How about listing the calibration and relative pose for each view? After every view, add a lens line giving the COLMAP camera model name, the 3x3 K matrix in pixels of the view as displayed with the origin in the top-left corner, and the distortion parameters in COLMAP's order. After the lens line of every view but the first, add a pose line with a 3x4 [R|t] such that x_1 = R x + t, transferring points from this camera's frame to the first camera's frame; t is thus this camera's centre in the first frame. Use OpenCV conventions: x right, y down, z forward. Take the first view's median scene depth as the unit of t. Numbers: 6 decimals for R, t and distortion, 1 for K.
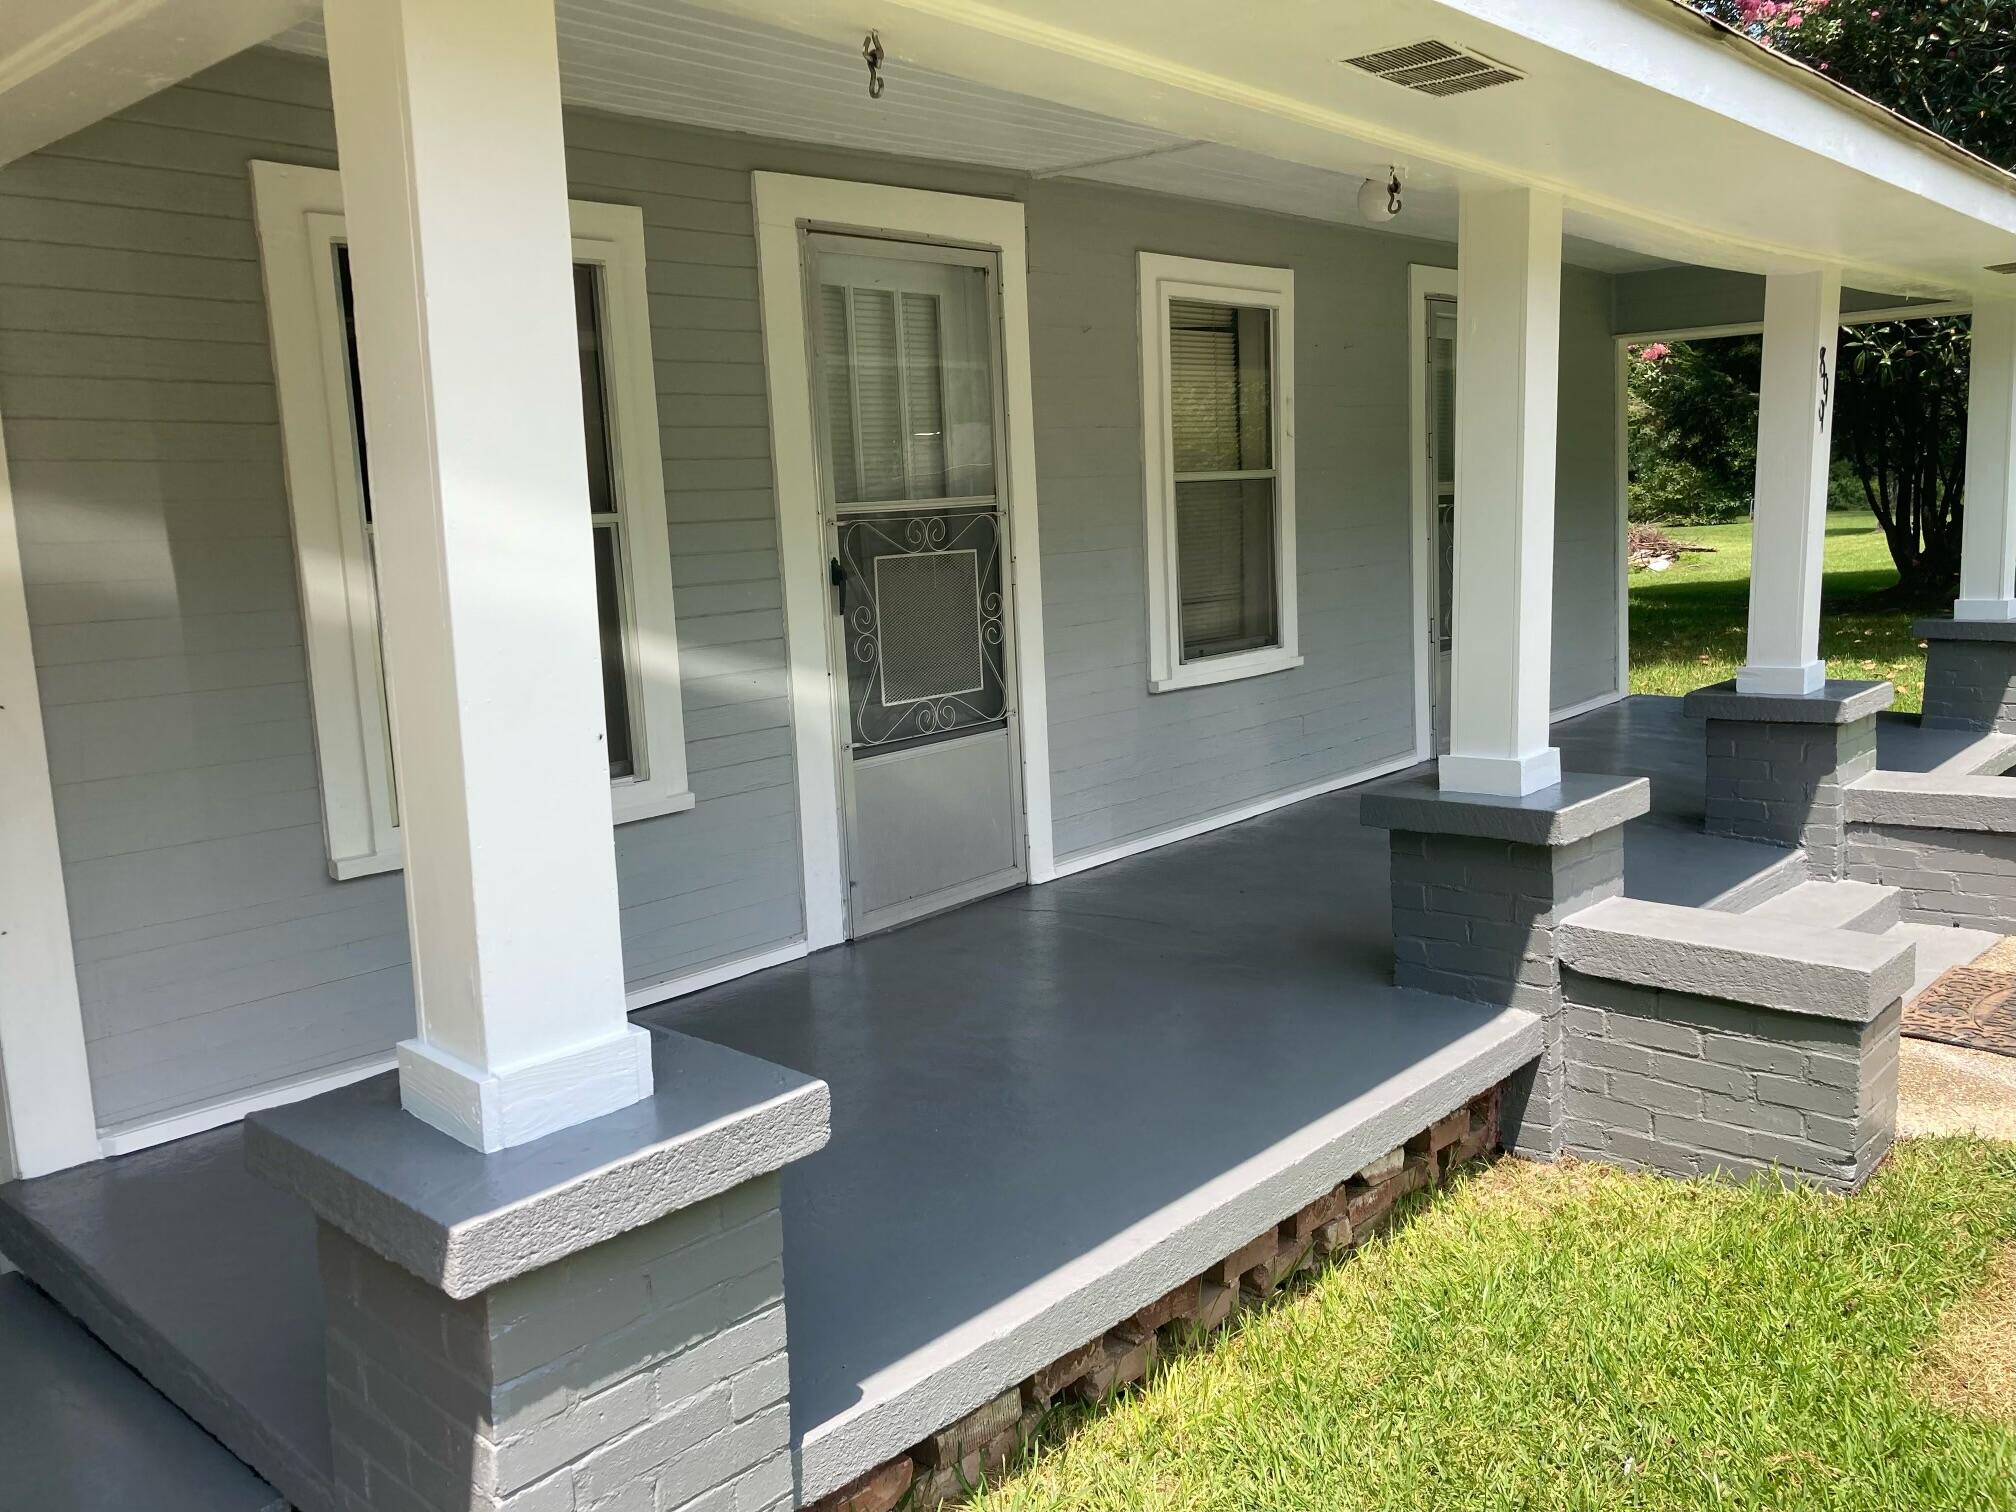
lens RADIAL K [[1669.1, 0, 1008.0], [0, 1669.1, 756.0], [0, 0, 1]] dist [0.023886, -0.000436]
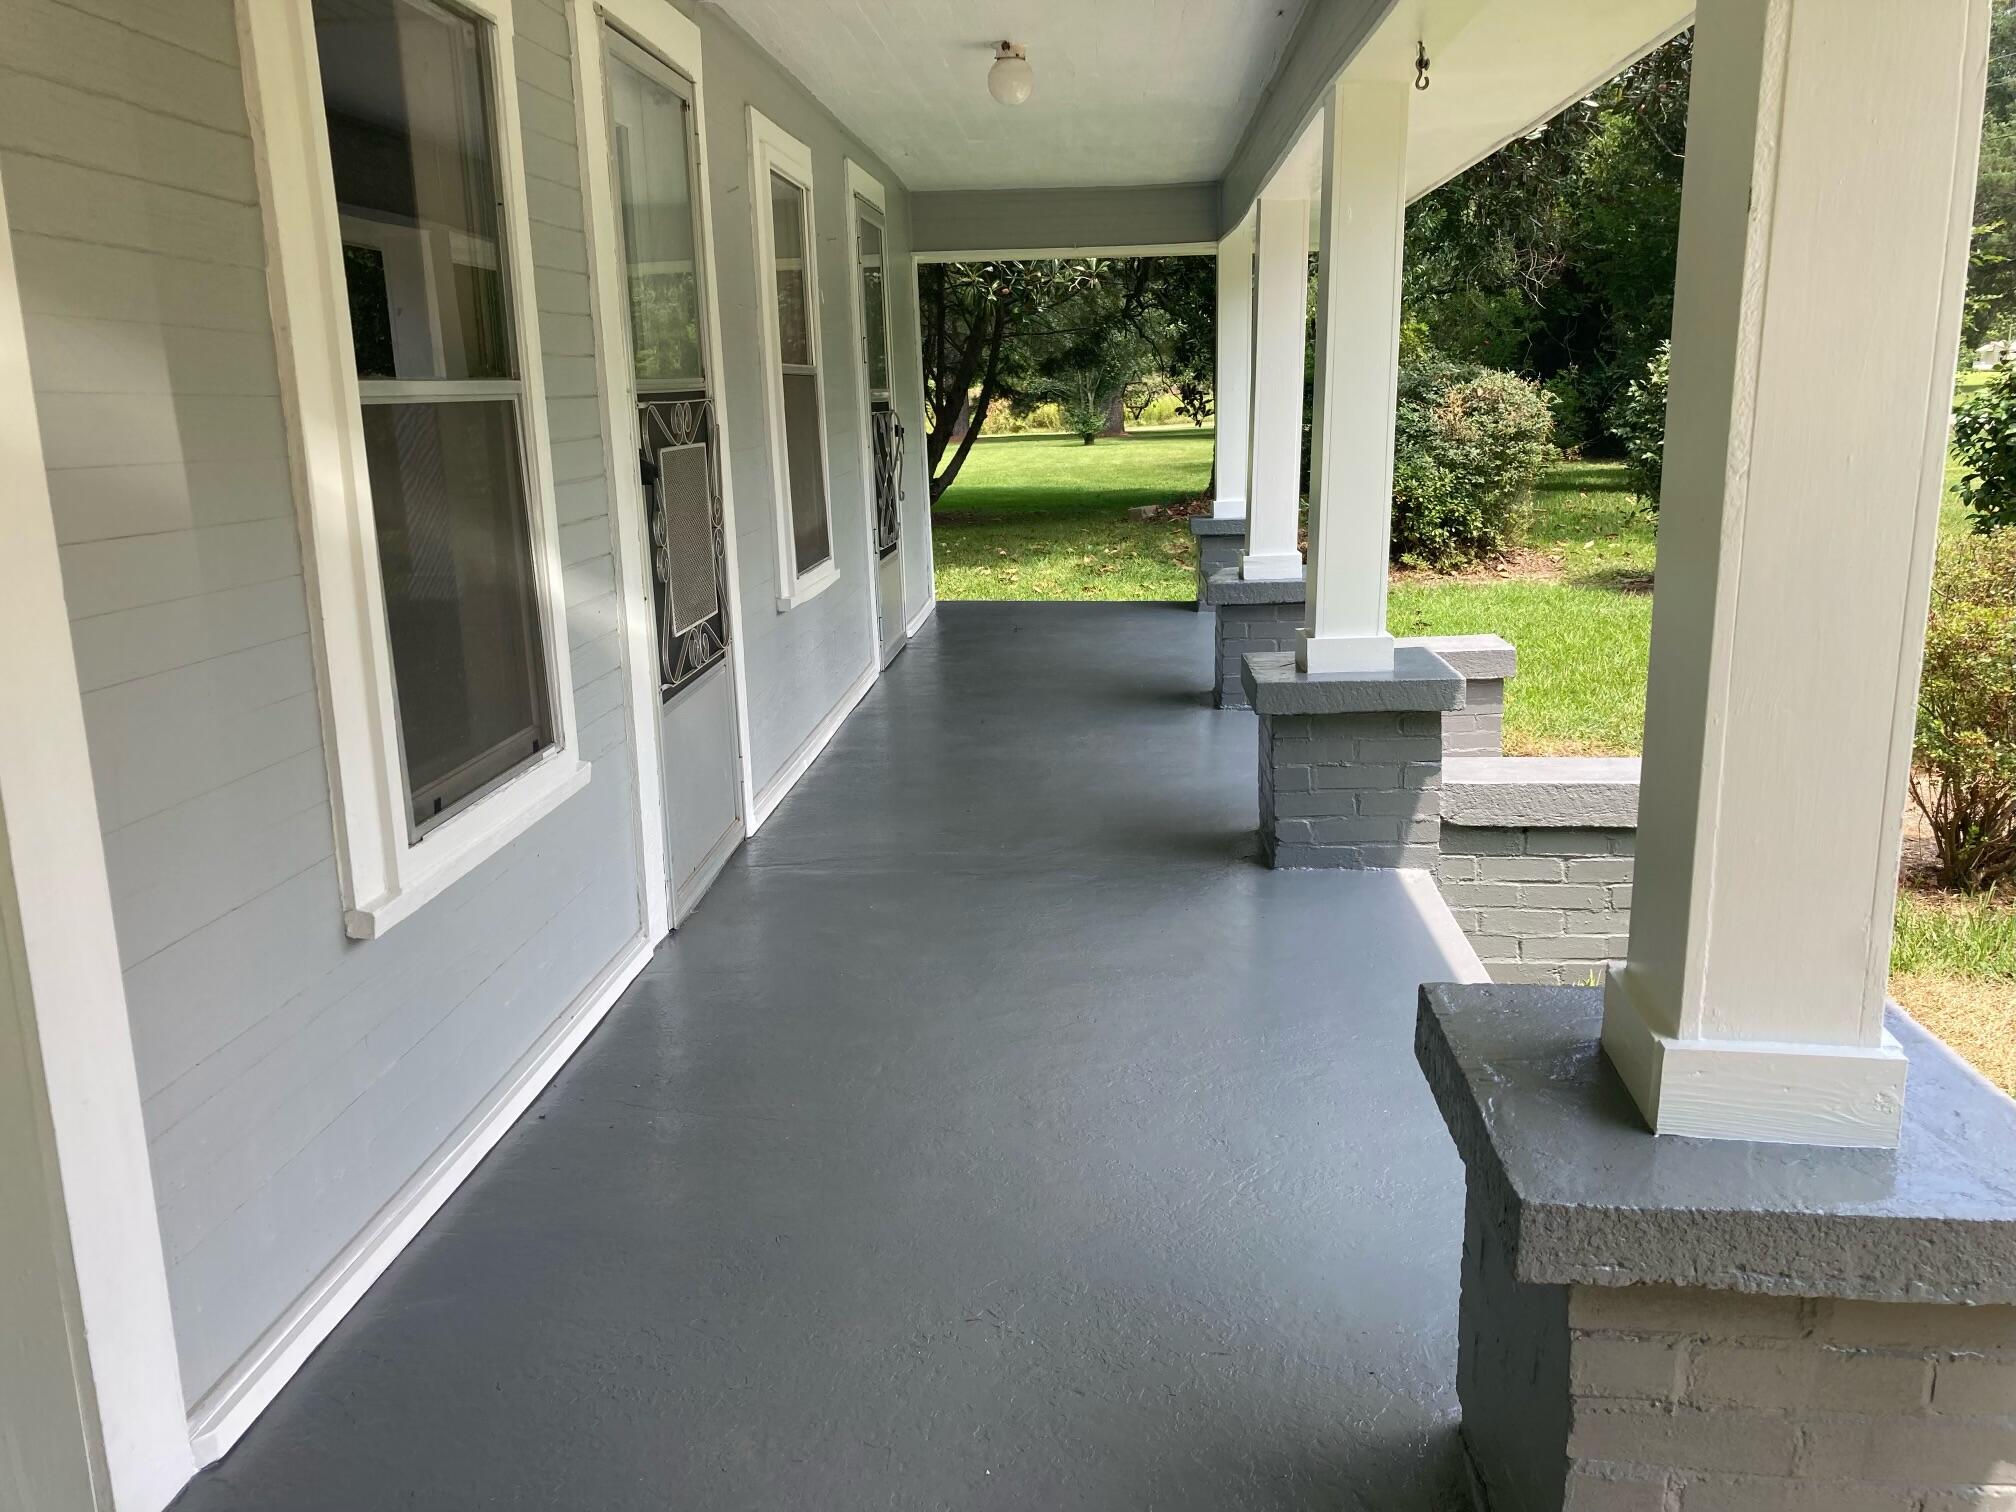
lens RADIAL K [[1669.1, 0, 1008.0], [0, 1669.1, 756.0], [0, 0, 1]] dist [0.023886, -0.000436]
pose [[0.785619, -0.112560, 0.608386, -0.521706], [0.088729, 0.993645, 0.069262, -0.016491], [-0.612316, -0.000432, 0.790613, 0.301798]]
